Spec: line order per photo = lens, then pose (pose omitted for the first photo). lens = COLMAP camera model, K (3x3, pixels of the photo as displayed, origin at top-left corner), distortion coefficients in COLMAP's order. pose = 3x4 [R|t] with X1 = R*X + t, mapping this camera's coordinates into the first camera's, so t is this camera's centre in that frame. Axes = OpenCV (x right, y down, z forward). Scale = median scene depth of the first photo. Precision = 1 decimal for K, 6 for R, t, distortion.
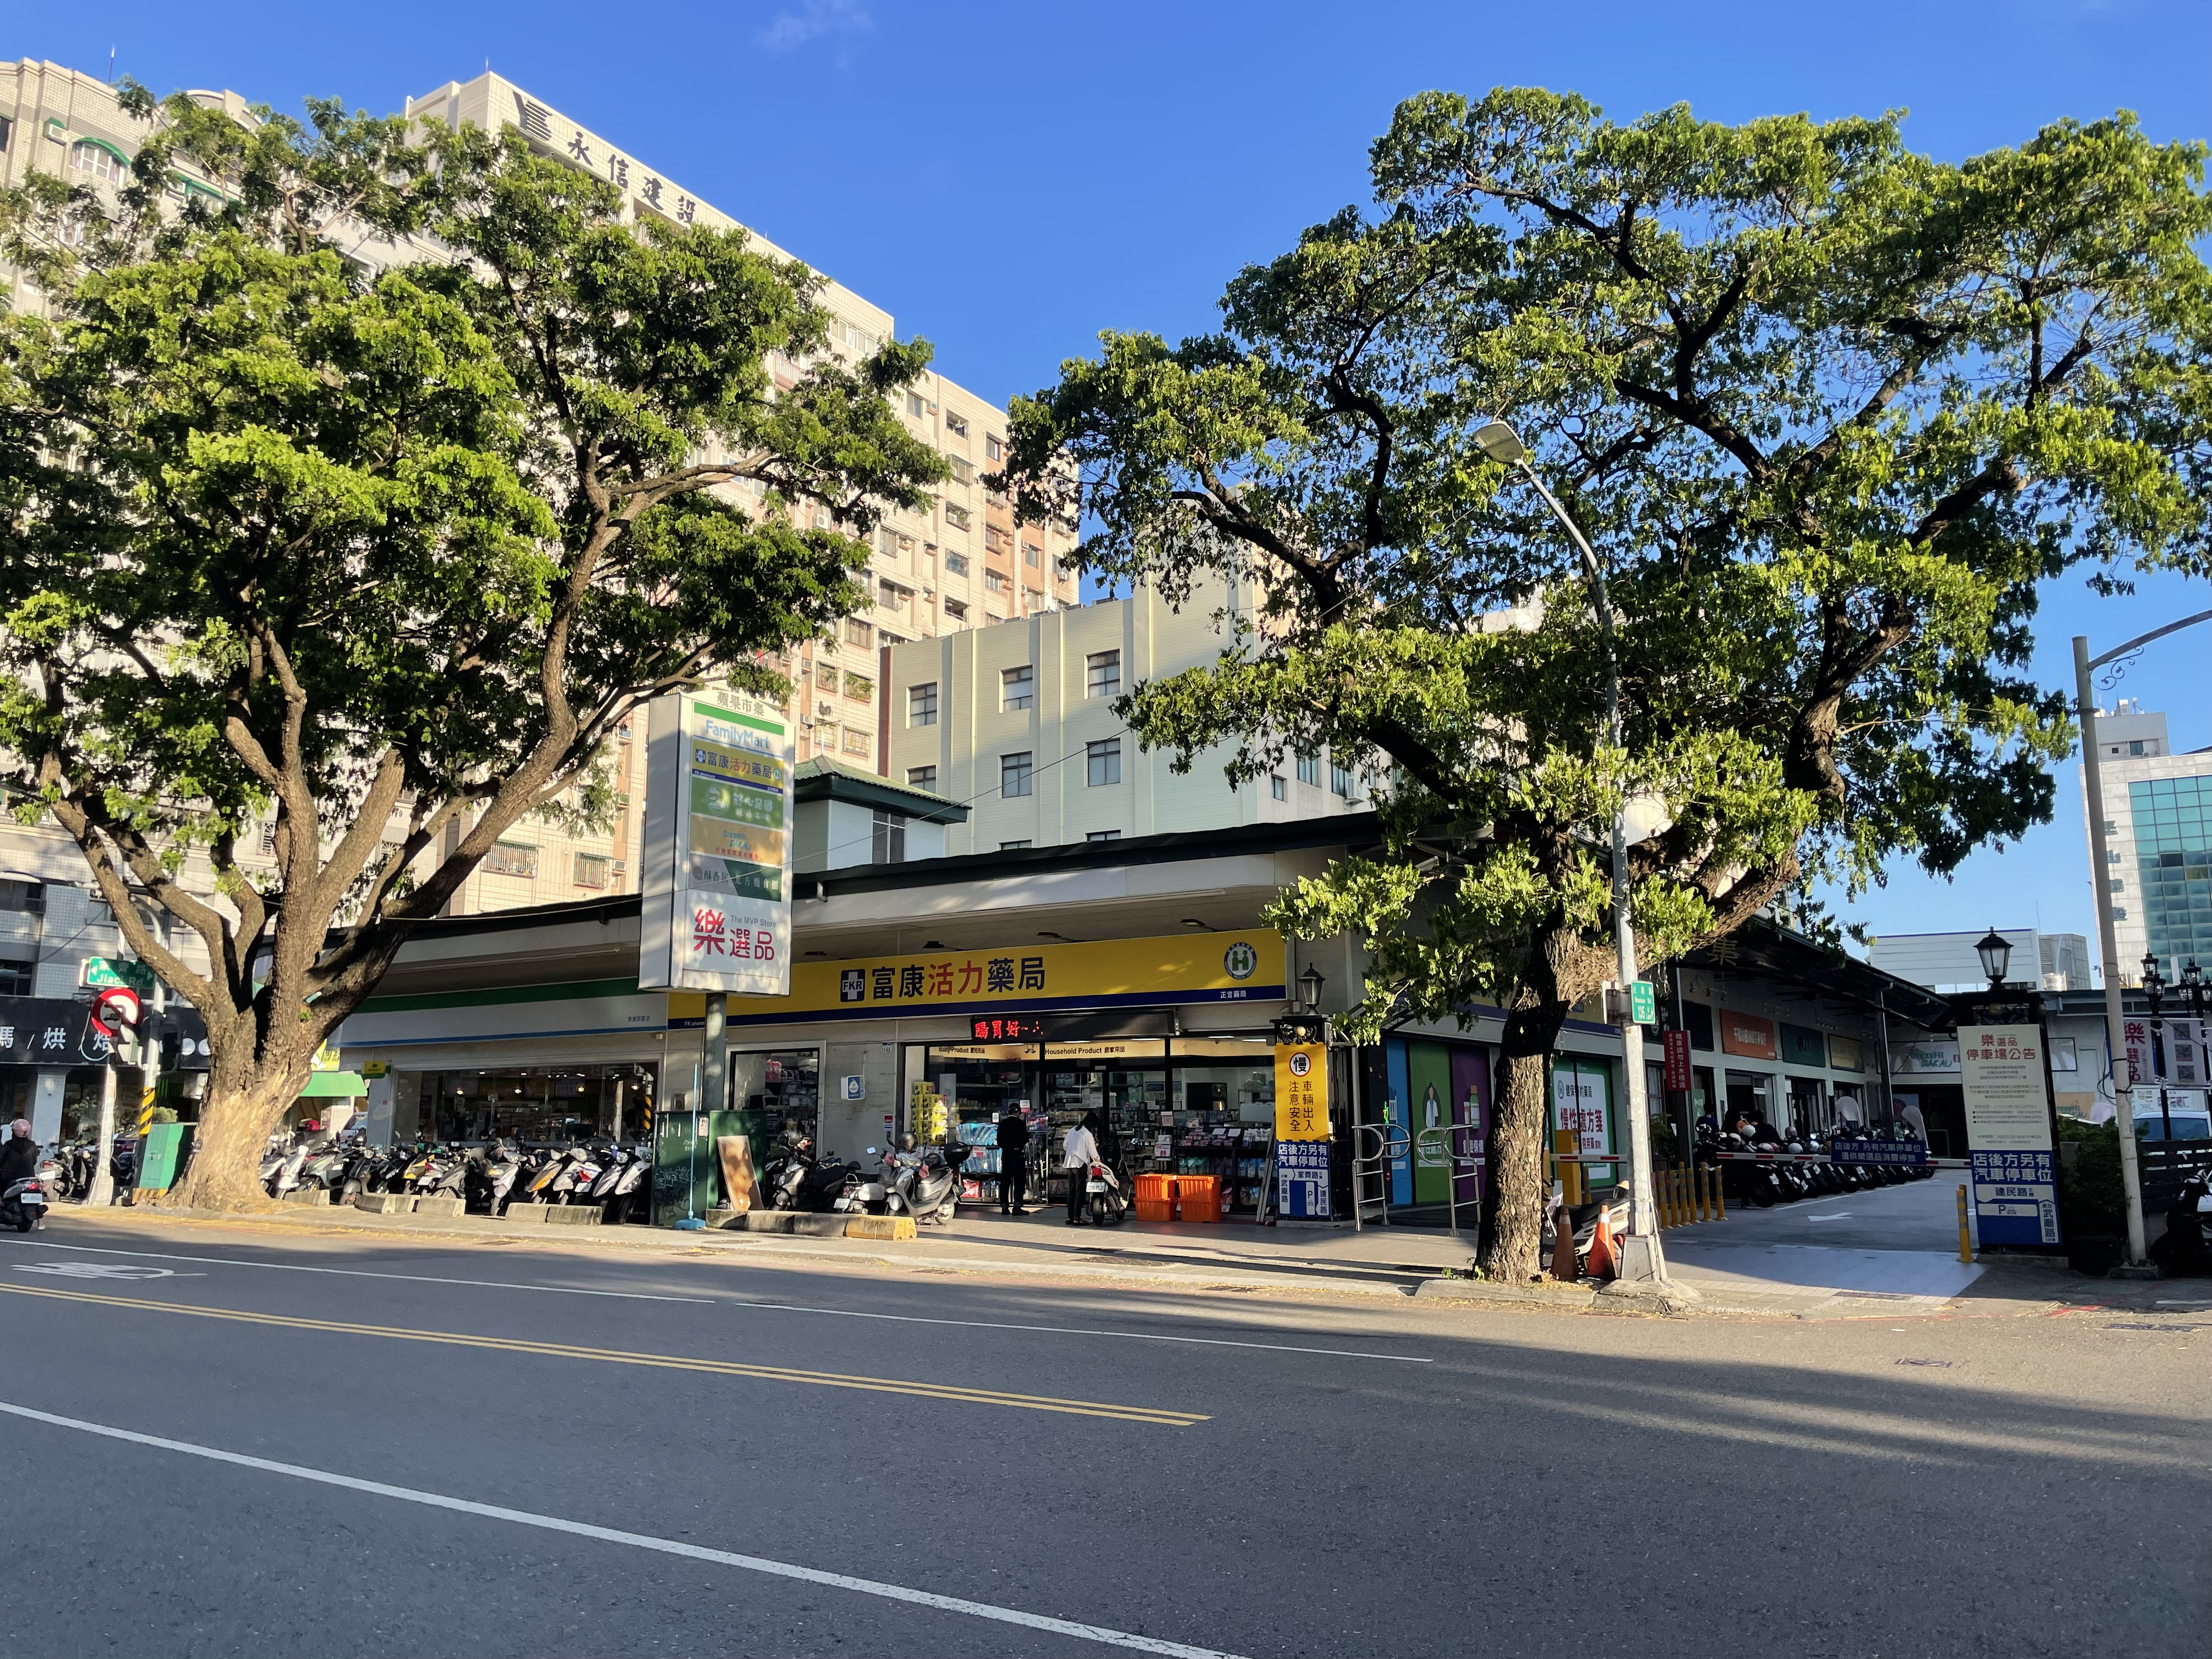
lens RADIAL K [[1602.5, 0, 1106.0], [0, 1602.5, 829.5], [0, 0, 1]] dist [0.003548, 0.000955]
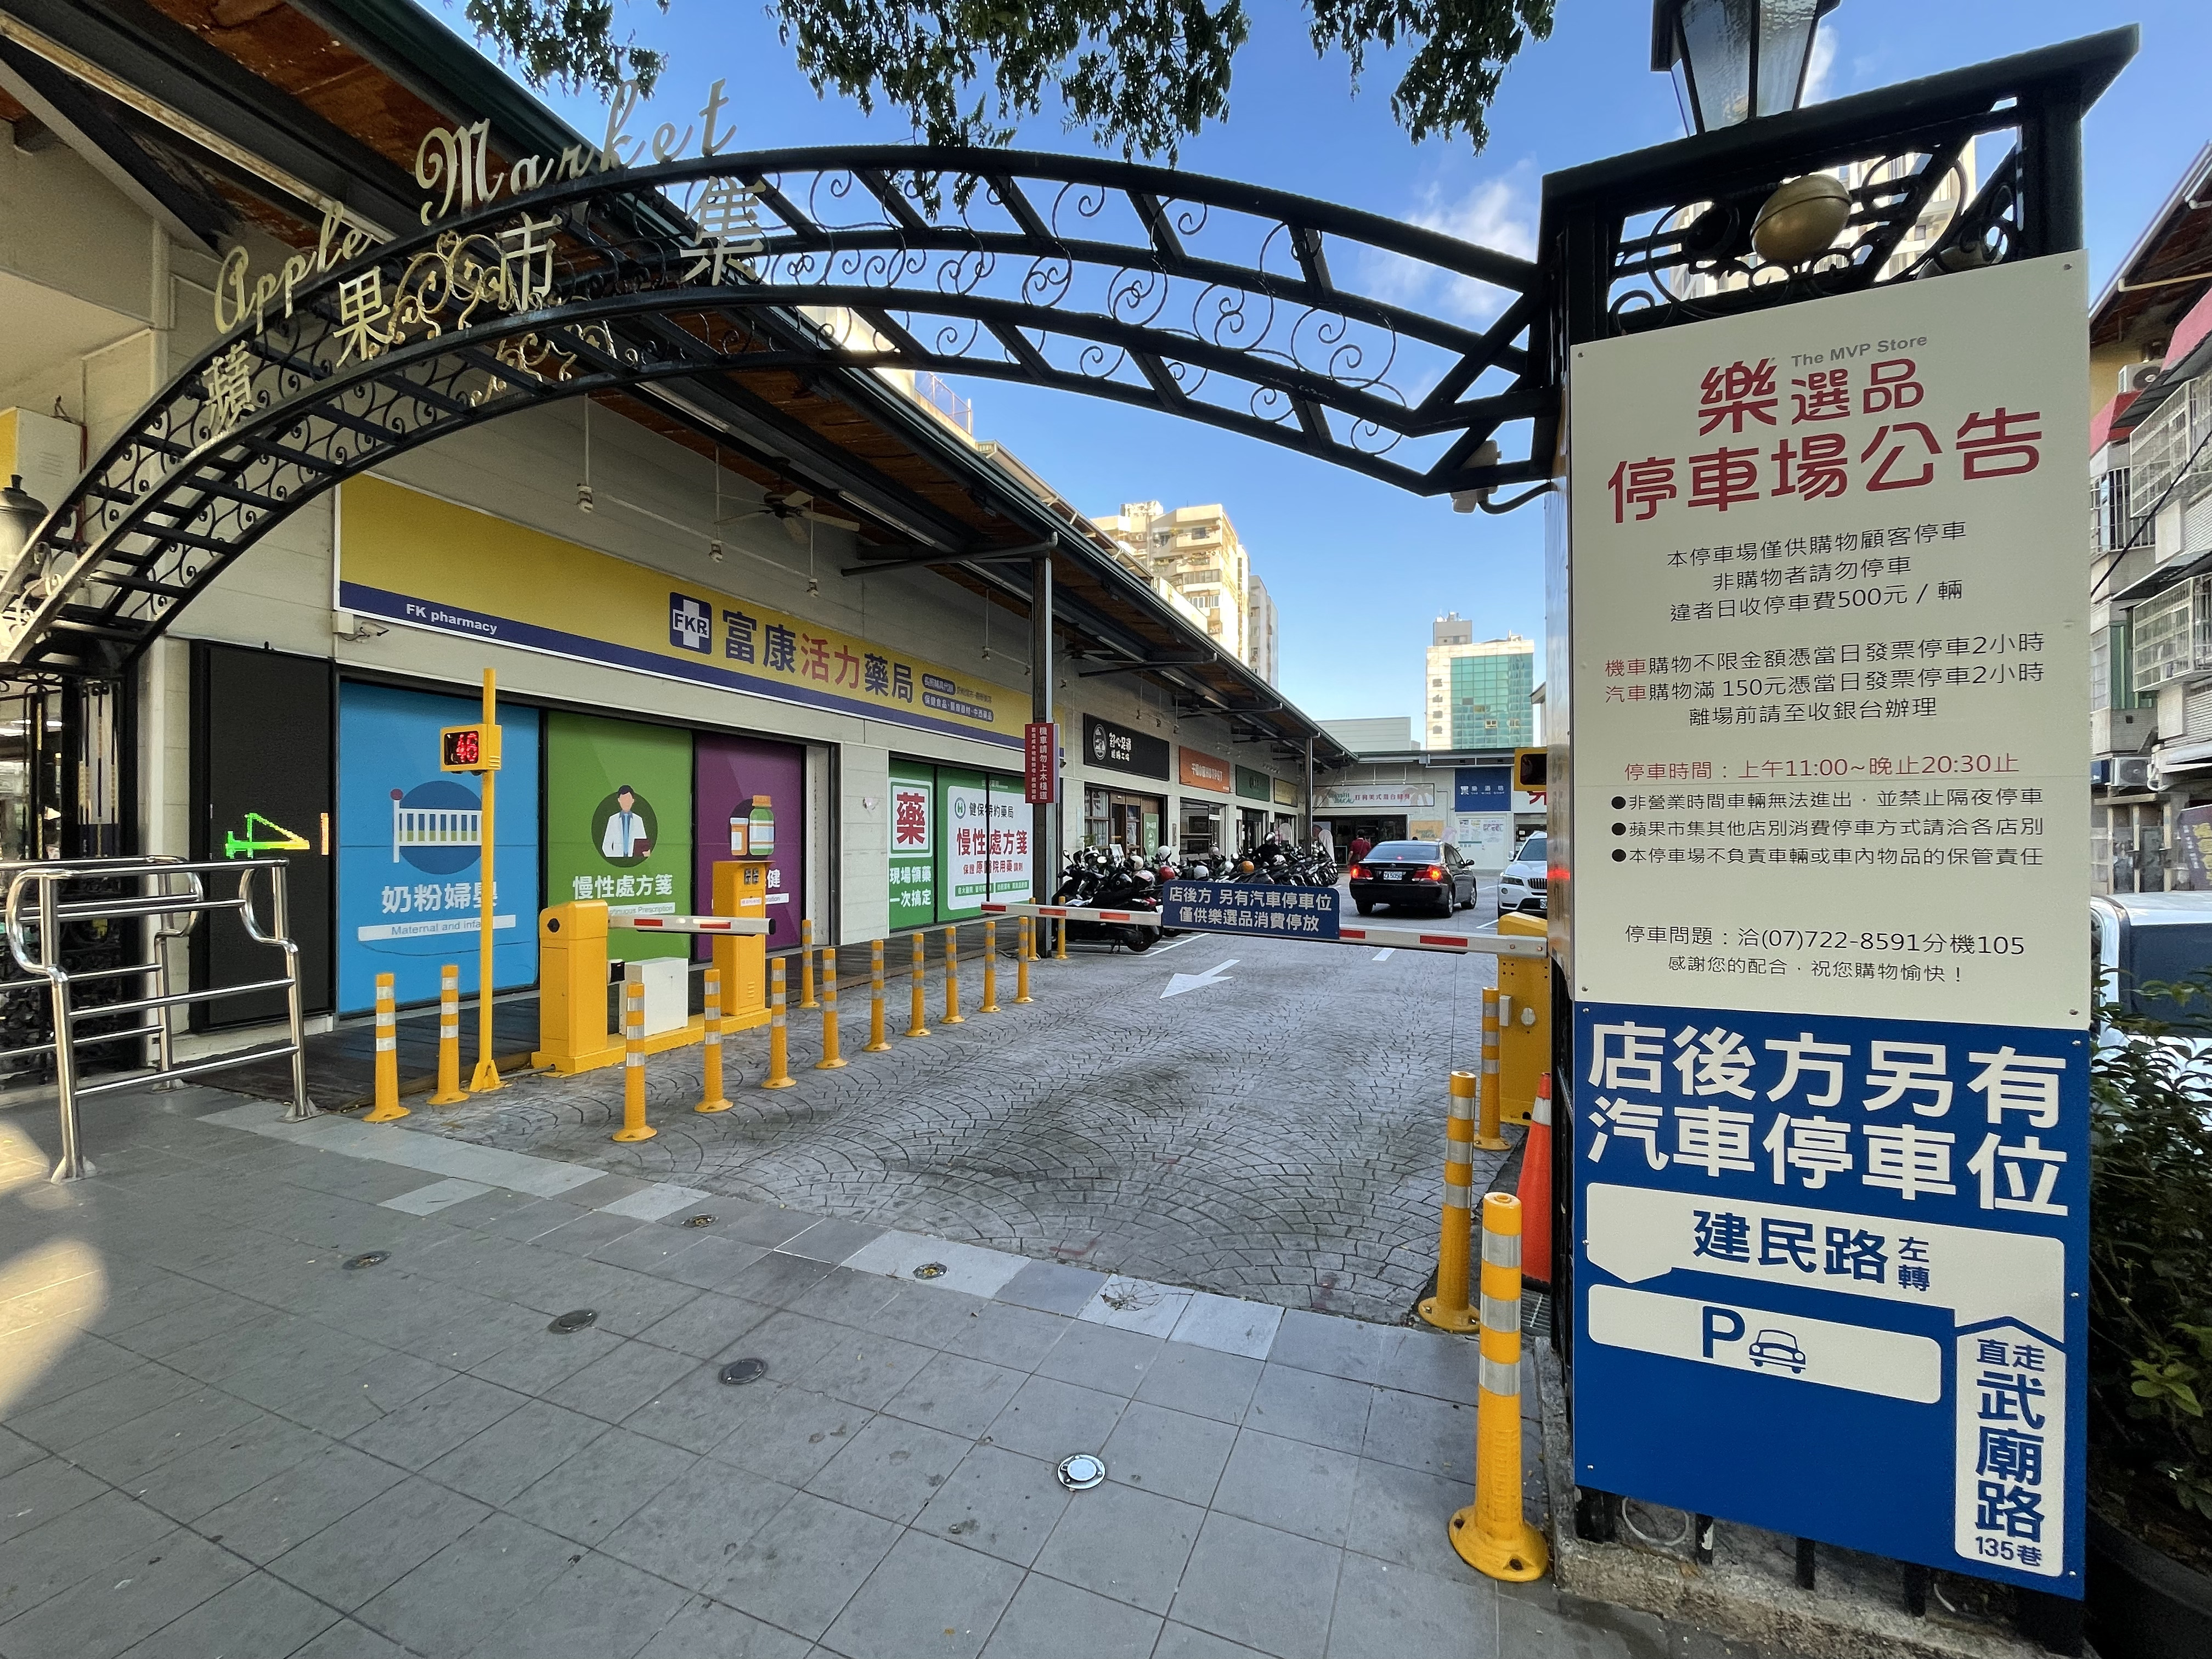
lens RADIAL K [[878.8, 0, 1106.0], [0, 878.8, 829.5], [0, 0, 1]] dist [0.000041, -0.000004]
pose [[0.977193, 0.005445, 0.212283, 0.260265], [-0.040946, 0.985742, 0.163204, 0.093064], [-0.208367, -0.168174, 0.963483, 0.514993]]
